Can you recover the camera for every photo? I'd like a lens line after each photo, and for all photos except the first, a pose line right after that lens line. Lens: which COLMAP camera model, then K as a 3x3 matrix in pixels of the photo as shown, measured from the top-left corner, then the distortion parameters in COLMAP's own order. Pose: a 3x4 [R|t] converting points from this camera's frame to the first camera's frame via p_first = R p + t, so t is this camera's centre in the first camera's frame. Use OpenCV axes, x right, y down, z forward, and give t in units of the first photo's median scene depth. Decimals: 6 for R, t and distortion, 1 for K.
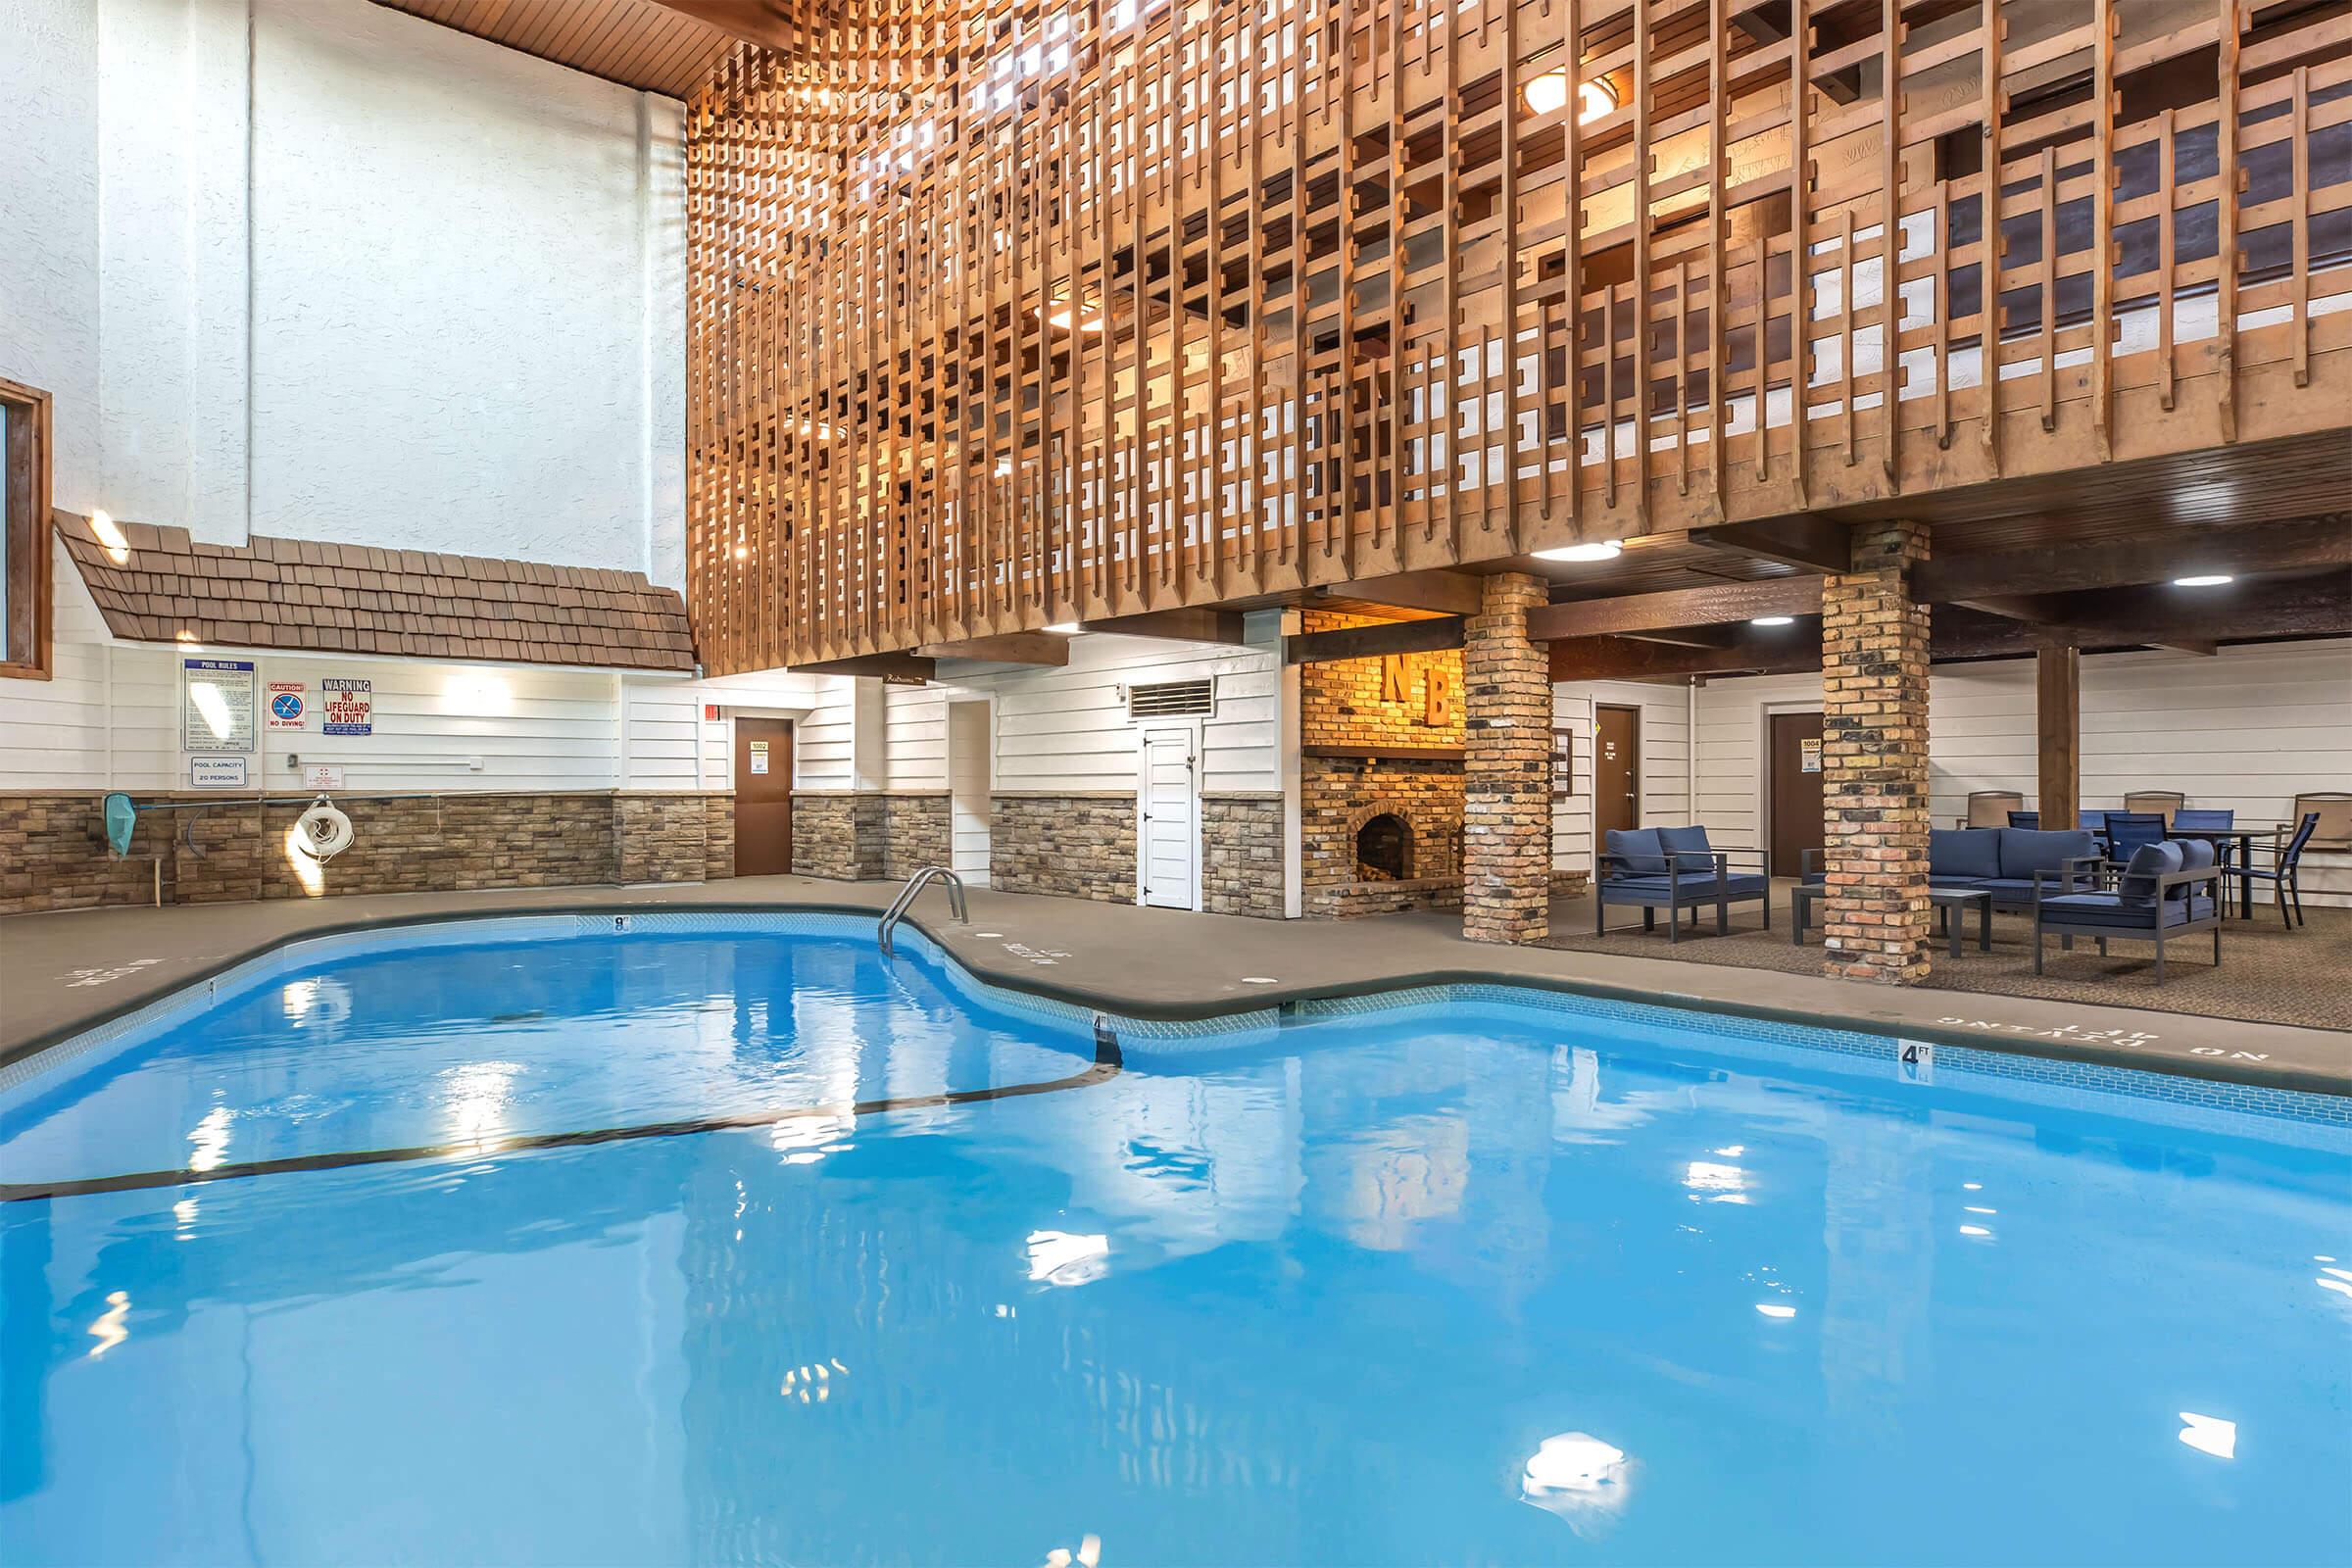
lens RADIAL K [[1311.8, 0, 1168.0], [0, 1311.8, 788.5], [0, 0, 1]] dist [-0.013068, 0.004232]
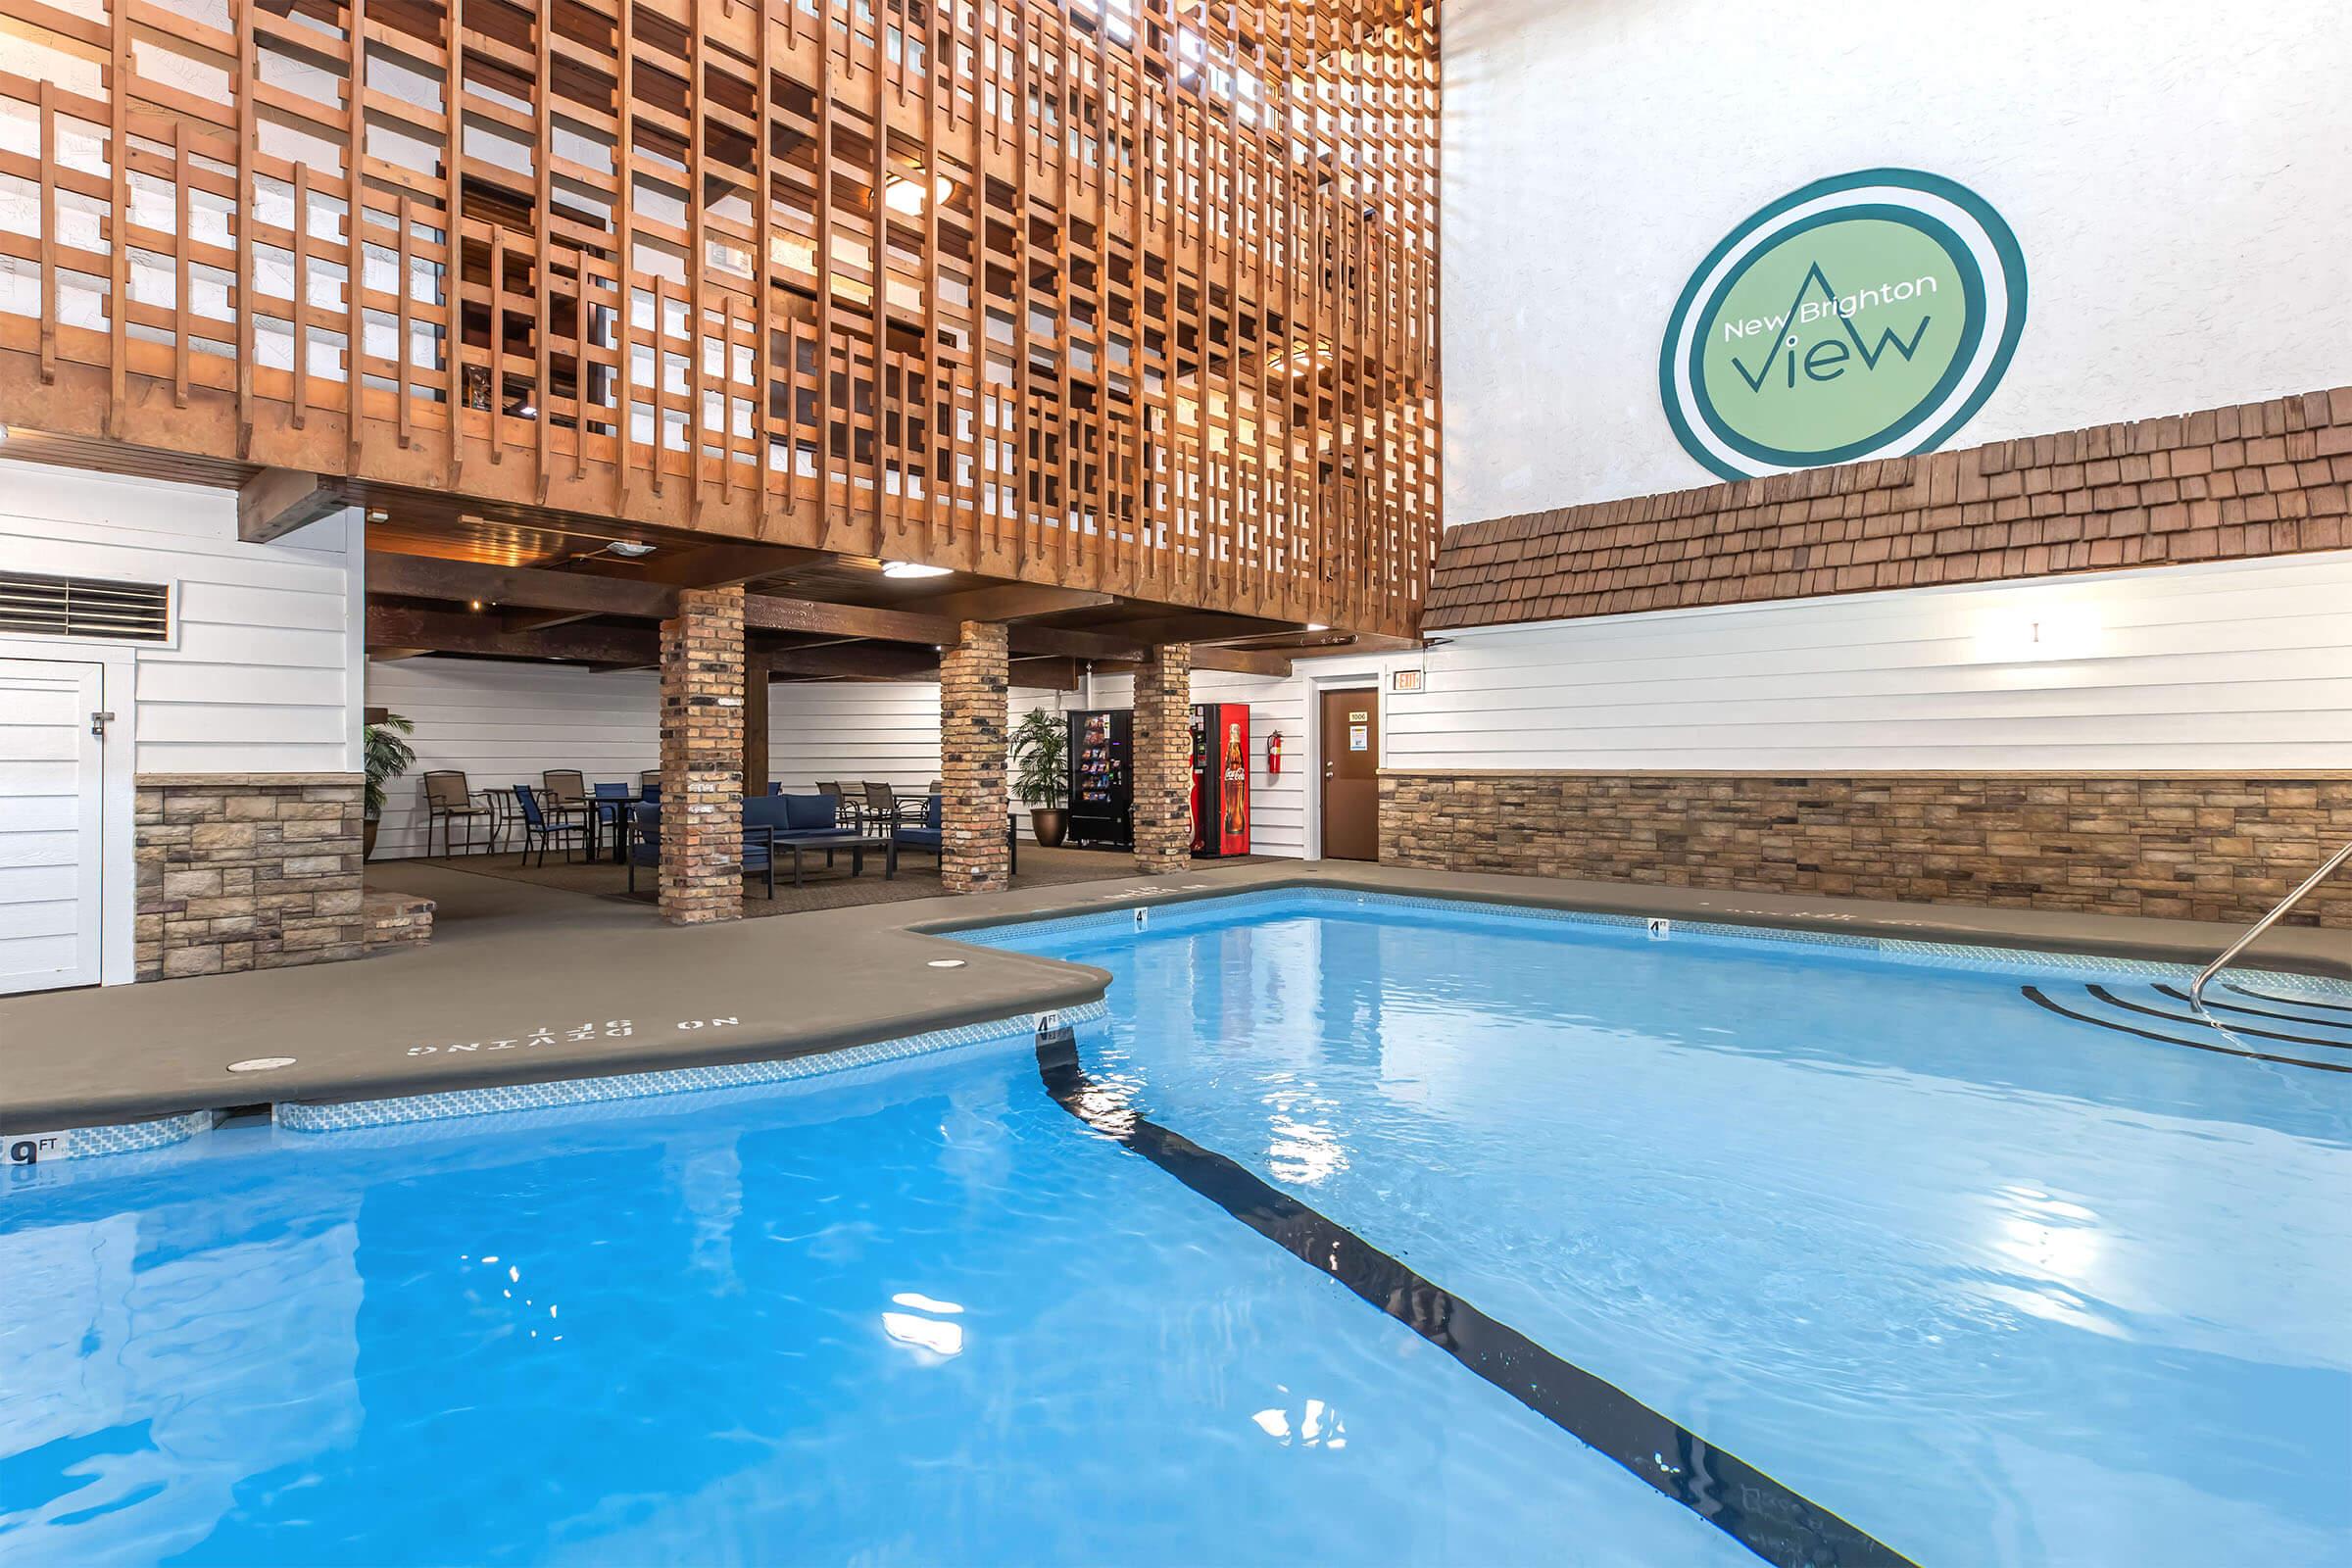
lens RADIAL K [[1165.2, 0, 1139.3], [0, 1165.2, 747.6], [0, 0, 1]] dist [0.006326, -0.003571]
pose [[-0.087409, 0.015672, 0.996049, -0.490604], [0.004555, 0.999872, -0.015333, 0.000145], [-0.996162, 0.003197, -0.087469, 0.561628]]
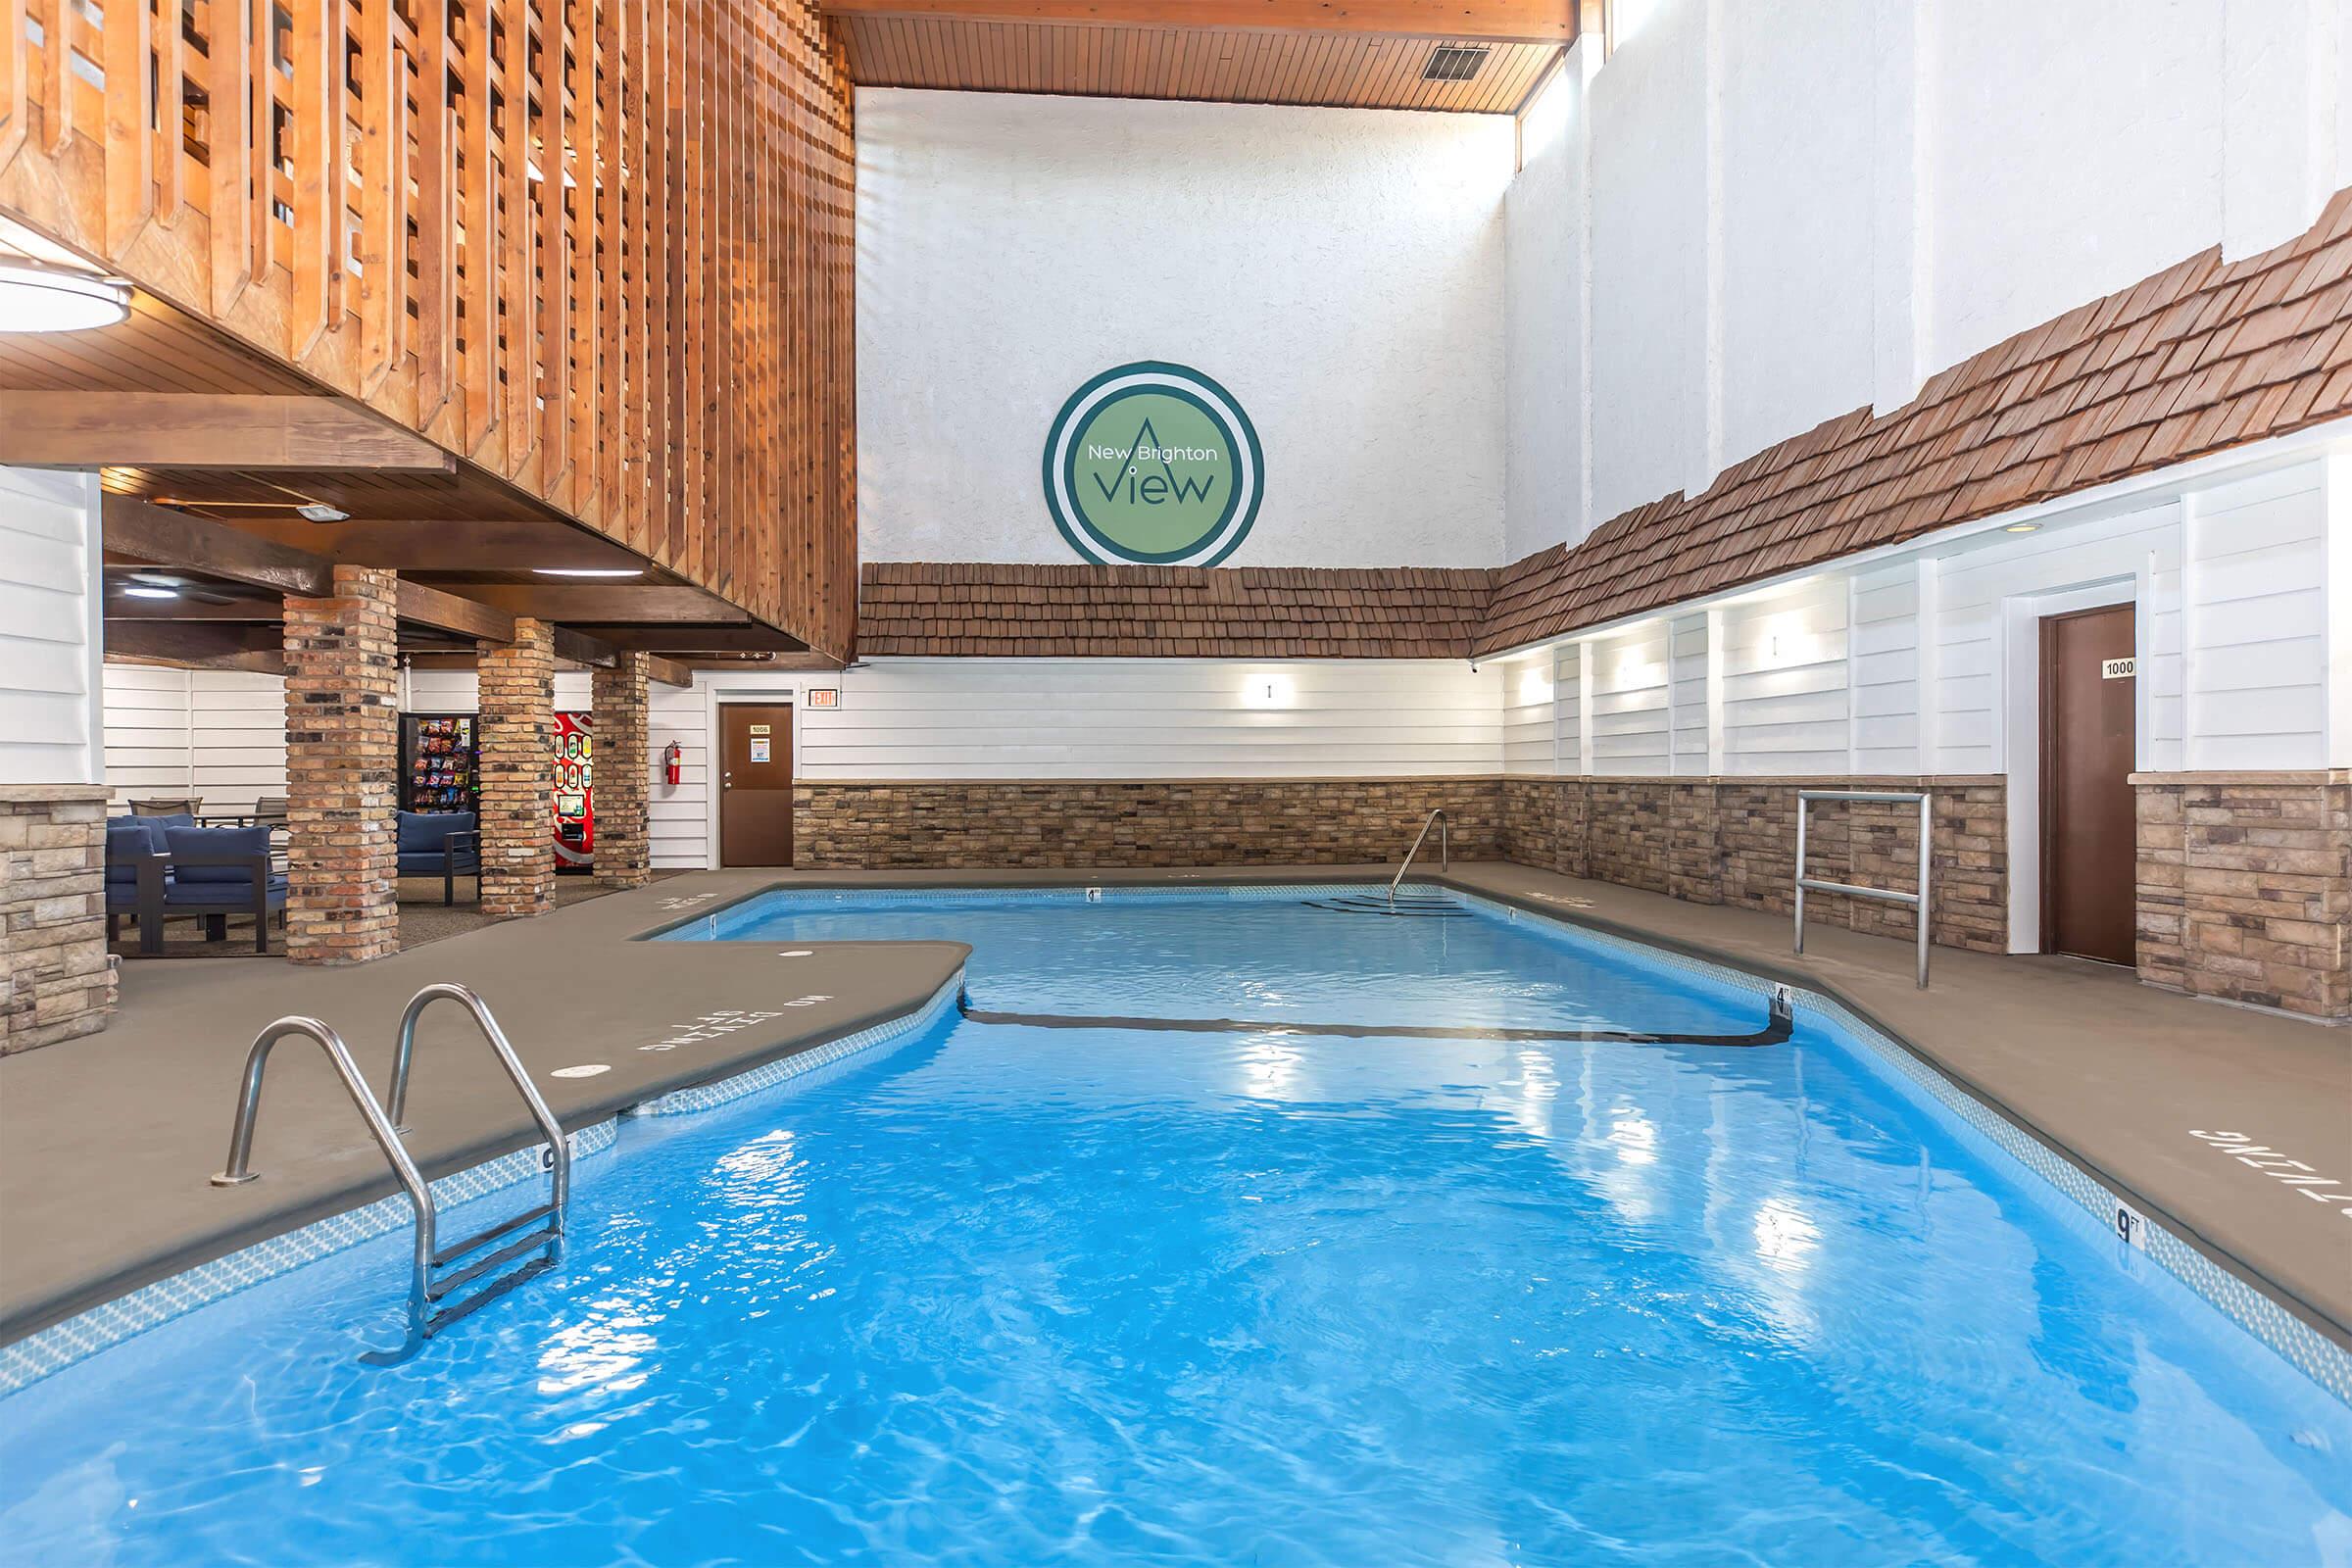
lens RADIAL K [[1311.8, 0, 1158.4], [0, 1311.8, 789.4], [0, 0, 1]] dist [-0.013068, 0.004232]
pose [[-0.814031, -0.001717, 0.580818, -0.484103], [0.006575, 0.999904, 0.012170, 0.000670], [-0.580784, 0.013726, -0.813942, 1.024375]]
